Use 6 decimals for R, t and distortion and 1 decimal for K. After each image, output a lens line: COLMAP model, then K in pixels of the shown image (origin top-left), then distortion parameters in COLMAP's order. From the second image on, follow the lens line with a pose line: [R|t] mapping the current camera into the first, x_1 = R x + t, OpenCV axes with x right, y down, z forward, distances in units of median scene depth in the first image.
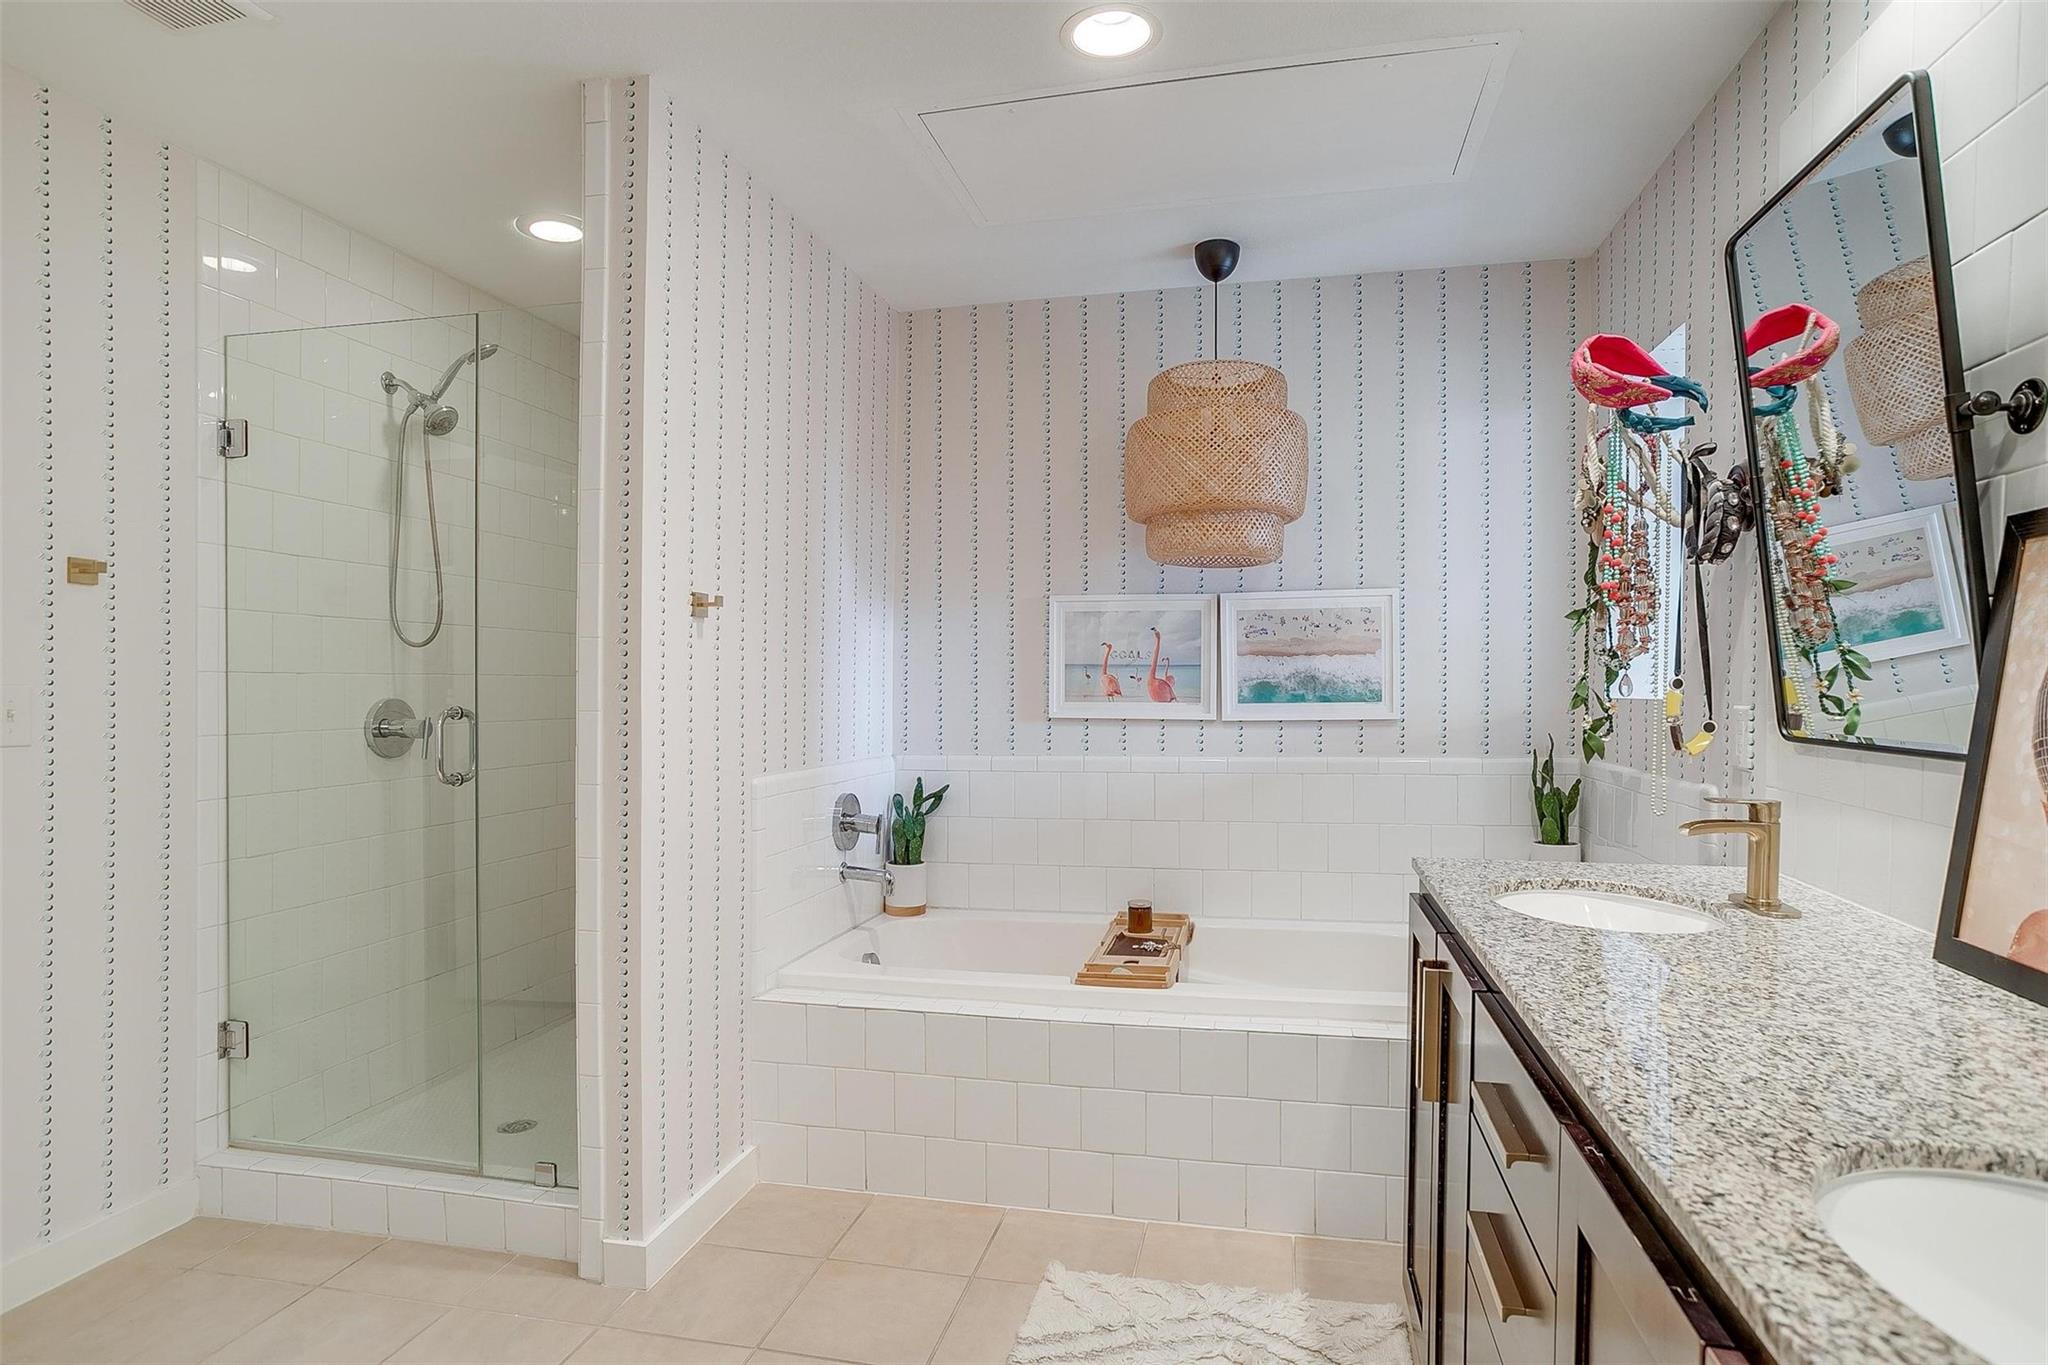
lens RADIAL K [[1115.0, 0, 1019.9], [0, 1115.0, 695.3], [0, 0, 1]] dist [-0.053613, 0.037325]
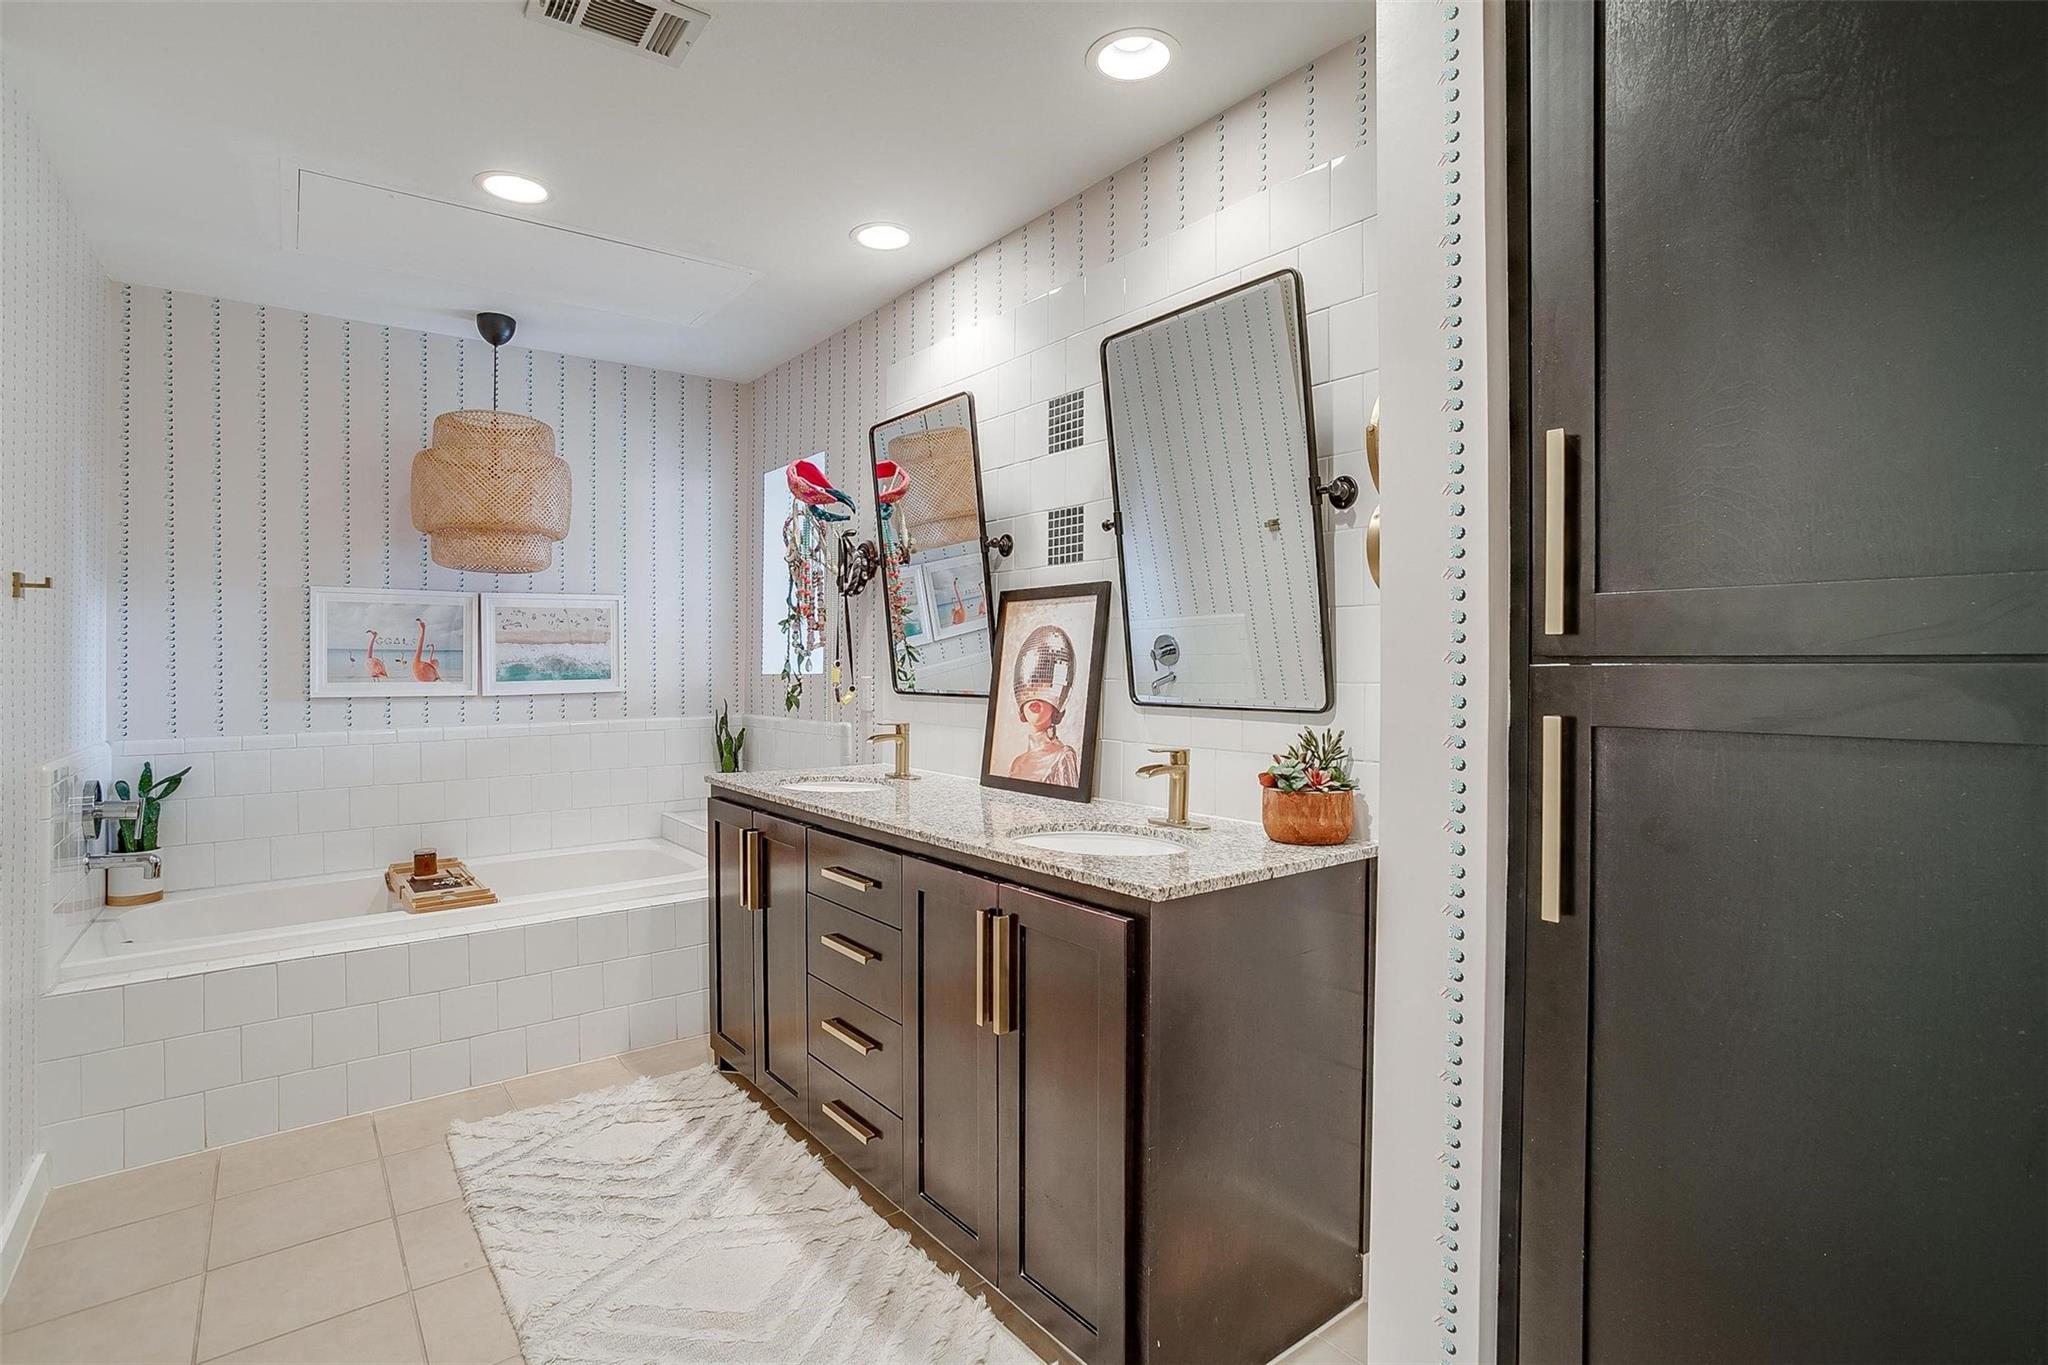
lens RADIAL K [[1003.2, 0, 1021.0], [0, 1003.2, 666.1], [0, 0, 1]] dist [-0.063931, 0.041070]
pose [[0.637508, -0.004191, 0.770433, -0.301611], [0.012279, 0.999913, -0.004721, 0.002400], [-0.770346, 0.012470, 0.637504, -0.165731]]
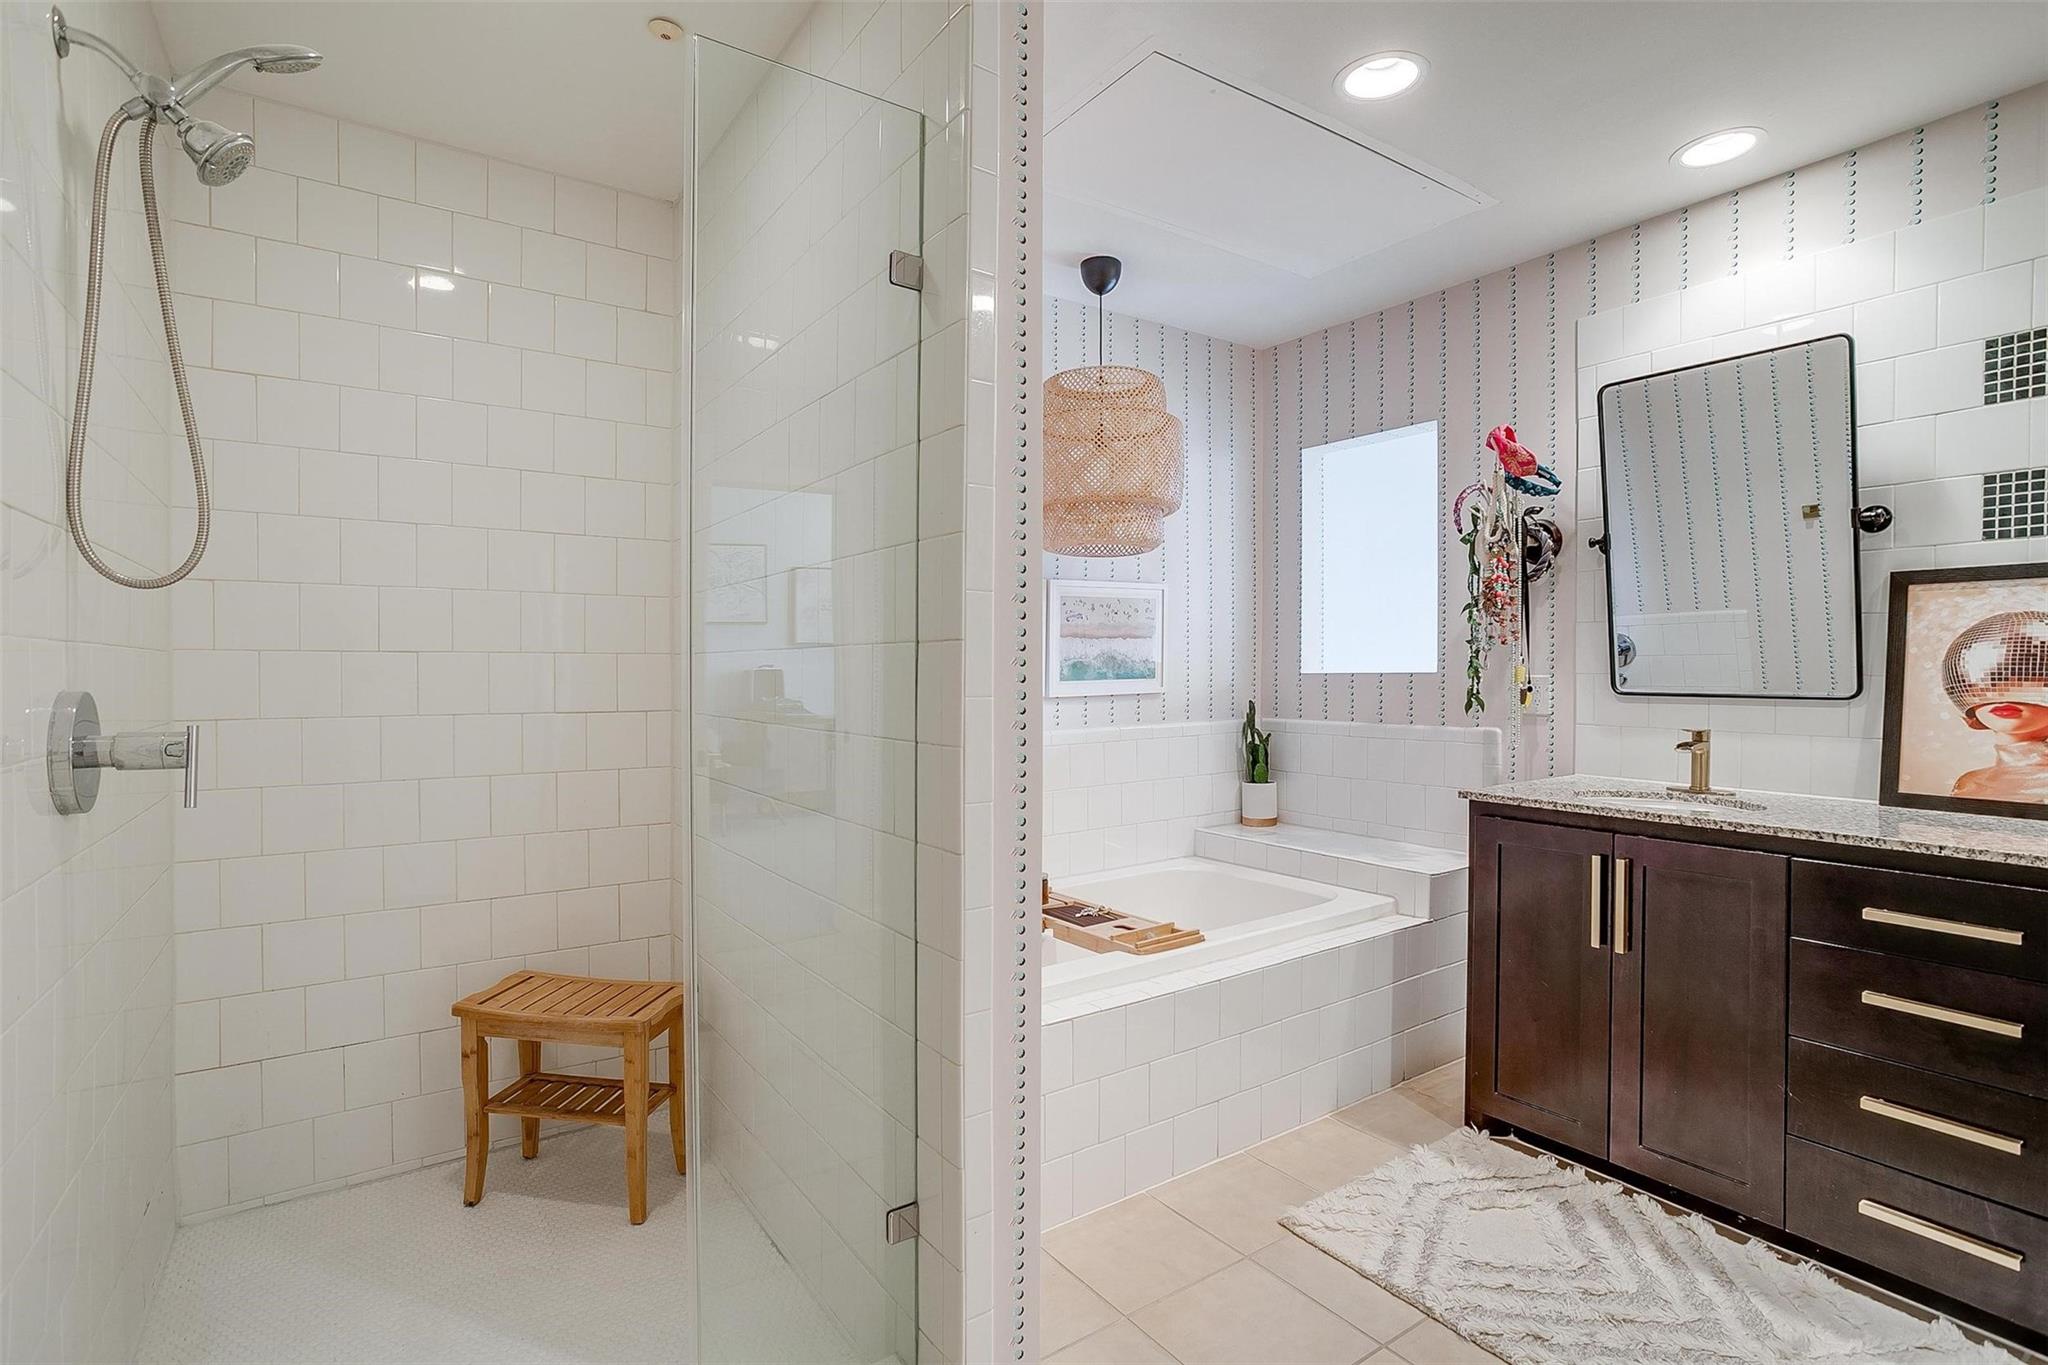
lens RADIAL K [[992.7, 0, 1021.4], [0, 992.7, 682.3], [0, 0, 1]] dist [-0.068046, 0.041539]
pose [[0.672246, -0.010174, 0.740258, -0.590747], [0.009049, 0.999944, 0.005525, 0.003037], [-0.740273, 0.002984, 0.672300, 0.403410]]
